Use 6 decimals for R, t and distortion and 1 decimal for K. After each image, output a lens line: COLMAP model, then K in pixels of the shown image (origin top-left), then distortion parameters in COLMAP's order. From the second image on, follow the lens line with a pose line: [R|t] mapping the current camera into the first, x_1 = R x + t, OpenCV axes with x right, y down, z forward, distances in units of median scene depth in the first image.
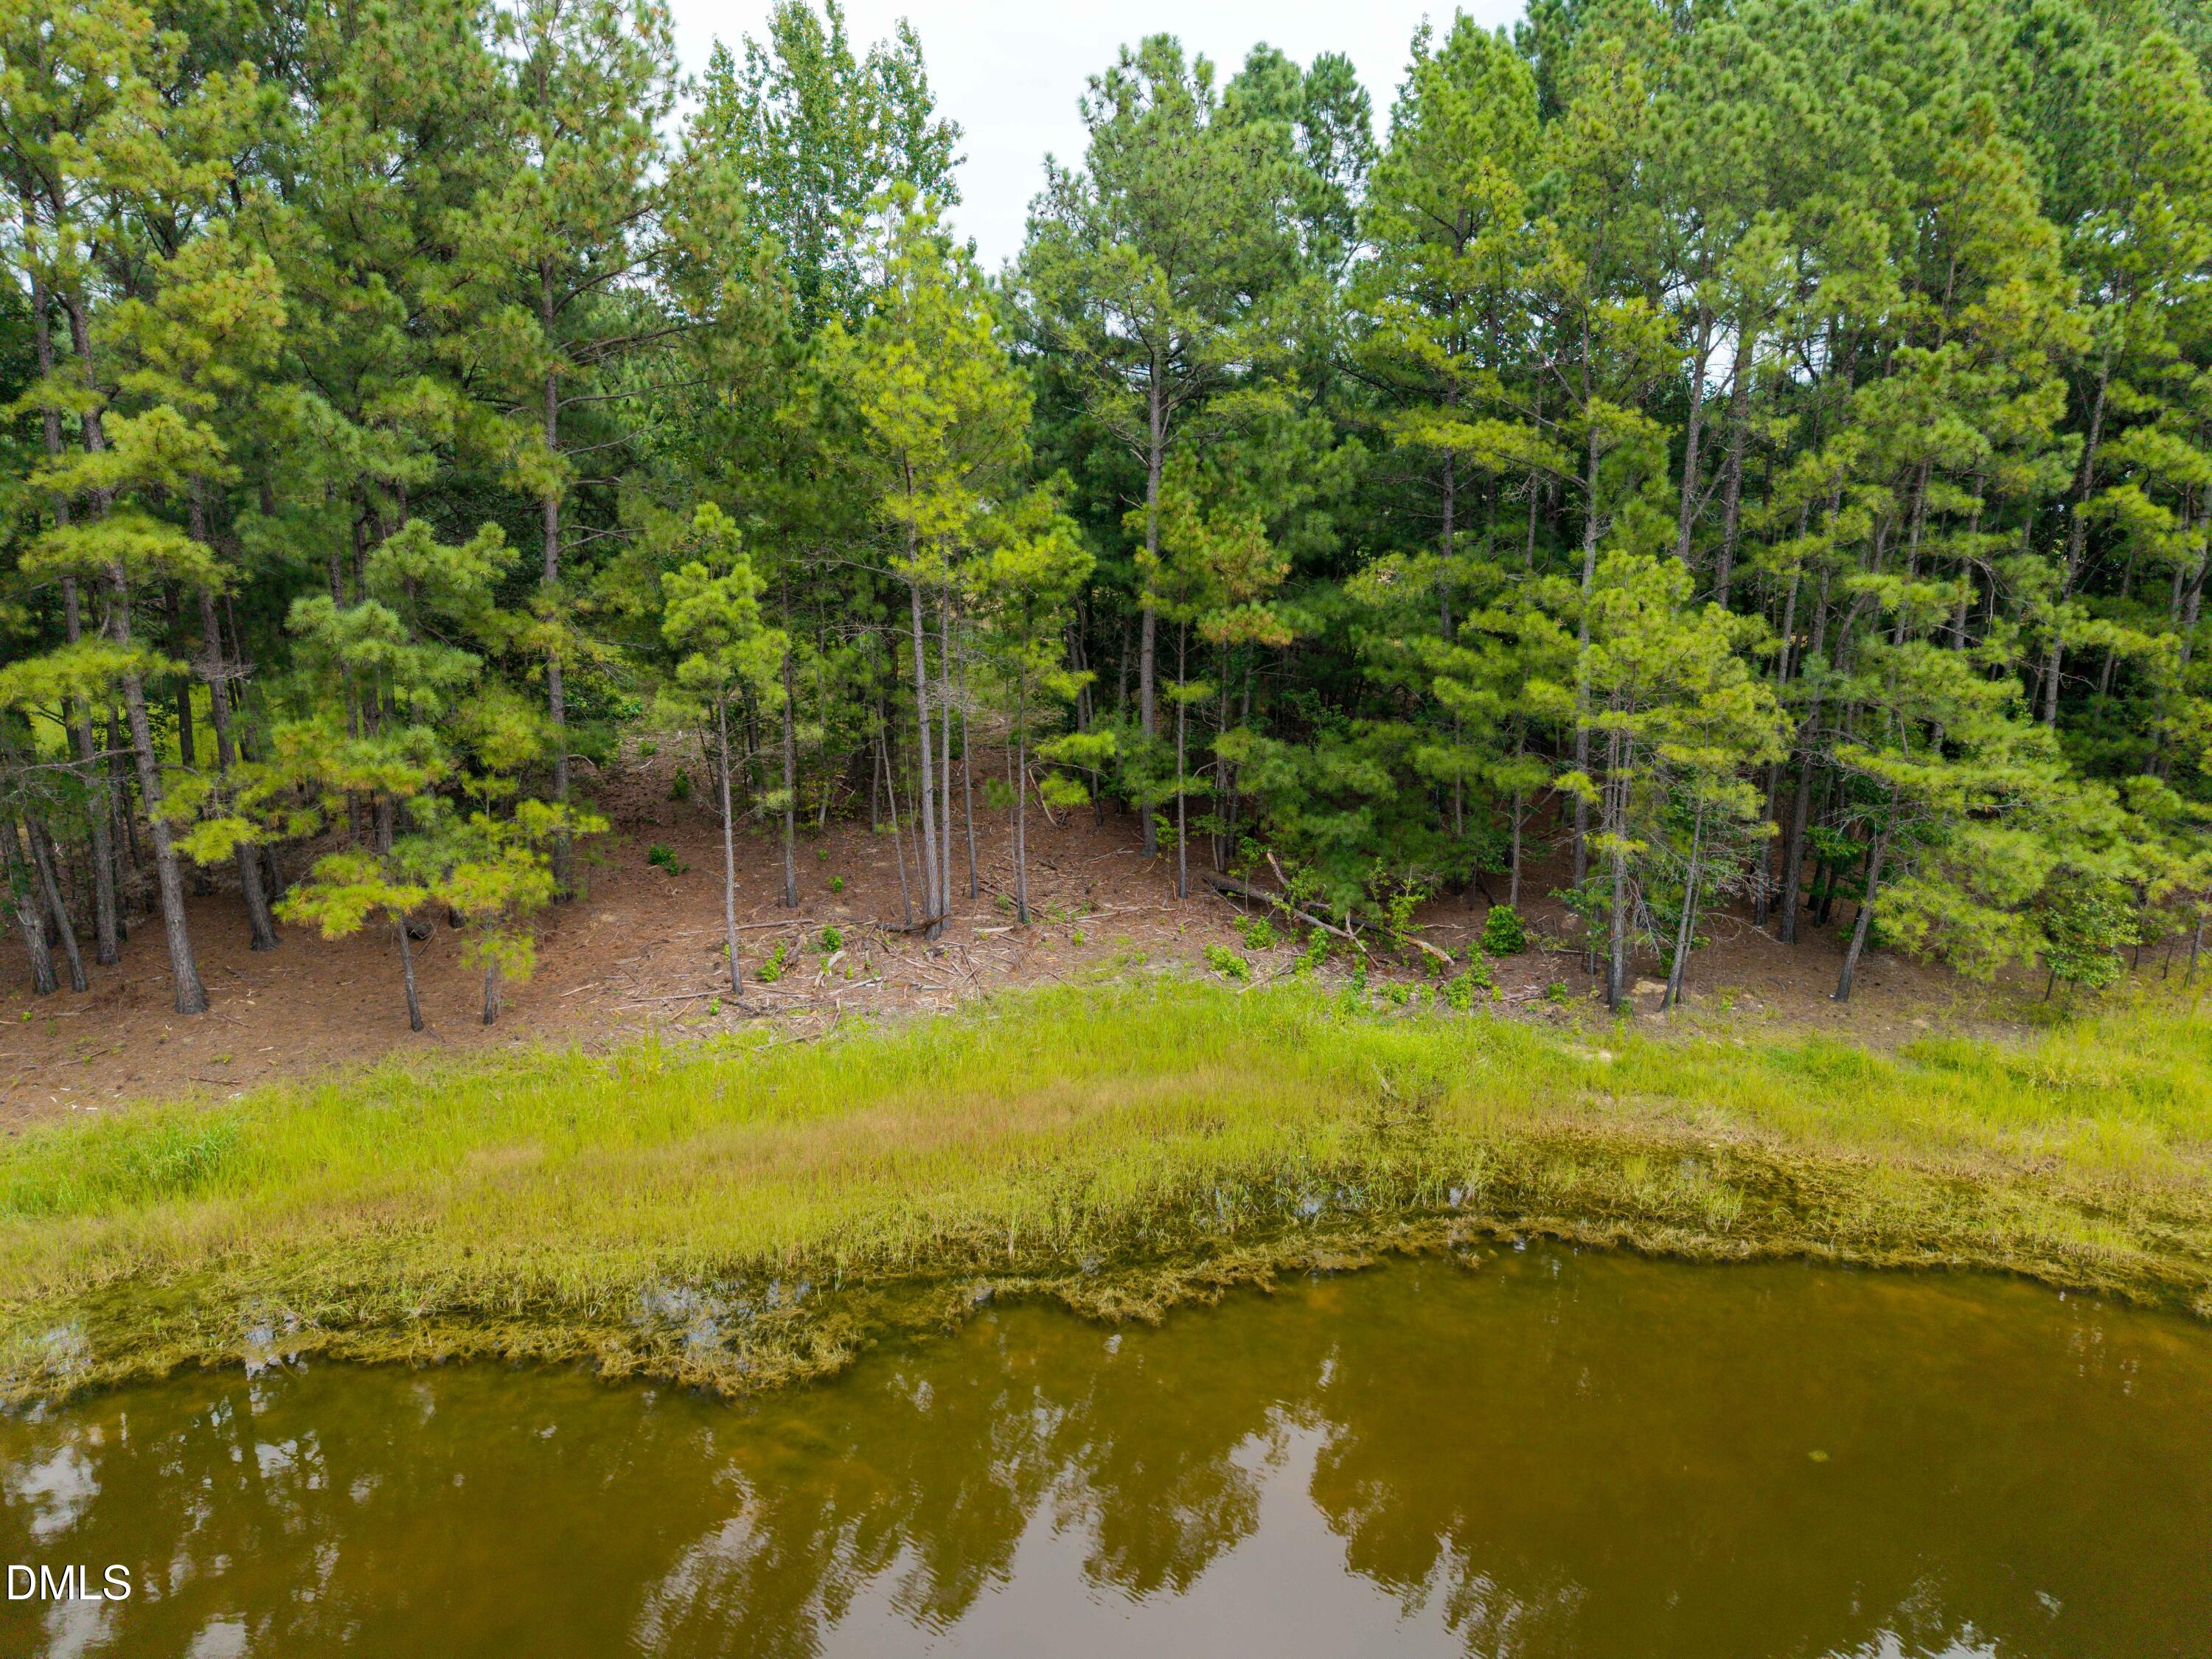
lens RADIAL K [[1496.1, 0, 1106.0], [0, 1496.1, 829.5], [0, 0, 1]] dist [0.018347, -0.001704]
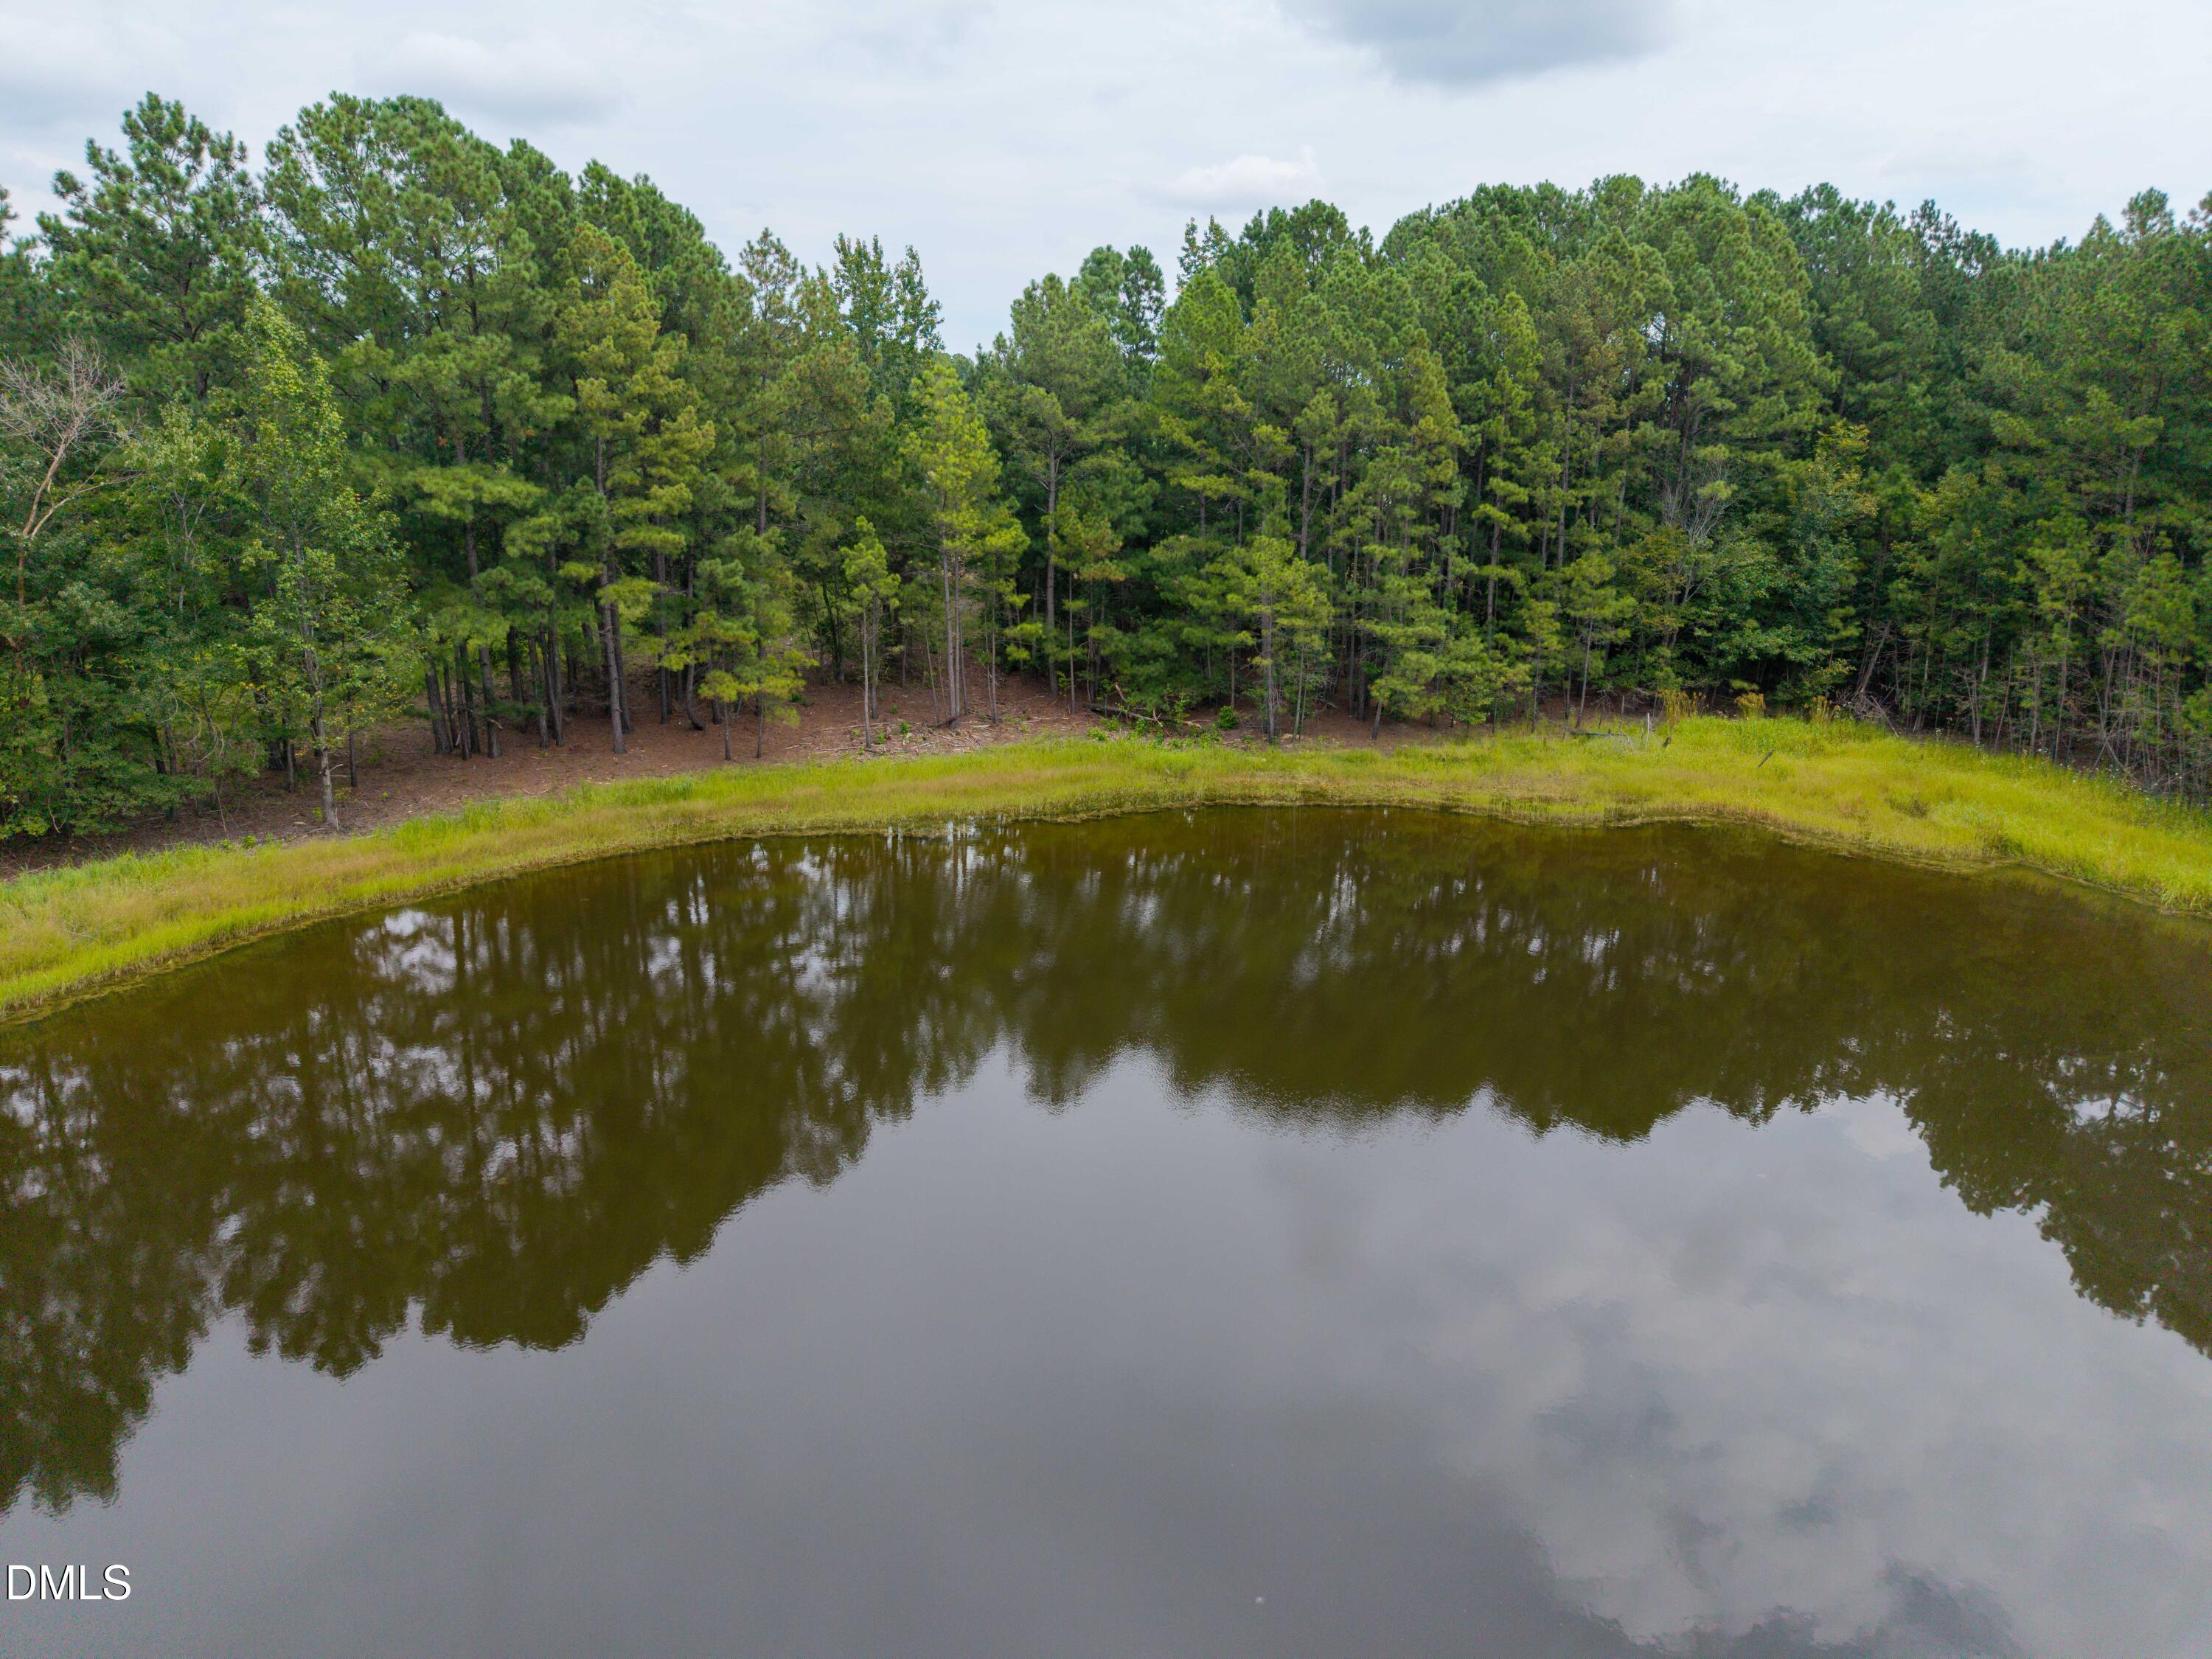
lens RADIAL K [[1521.6, 0, 1122.8], [0, 1521.6, 838.5], [0, 0, 1]] dist [0.099282, -0.000885]
pose [[0.993465, -0.028627, 0.110485, -0.126709], [0.025918, 0.999329, 0.025878, 0.185616], [-0.111152, -0.022846, 0.993541, -1.152587]]
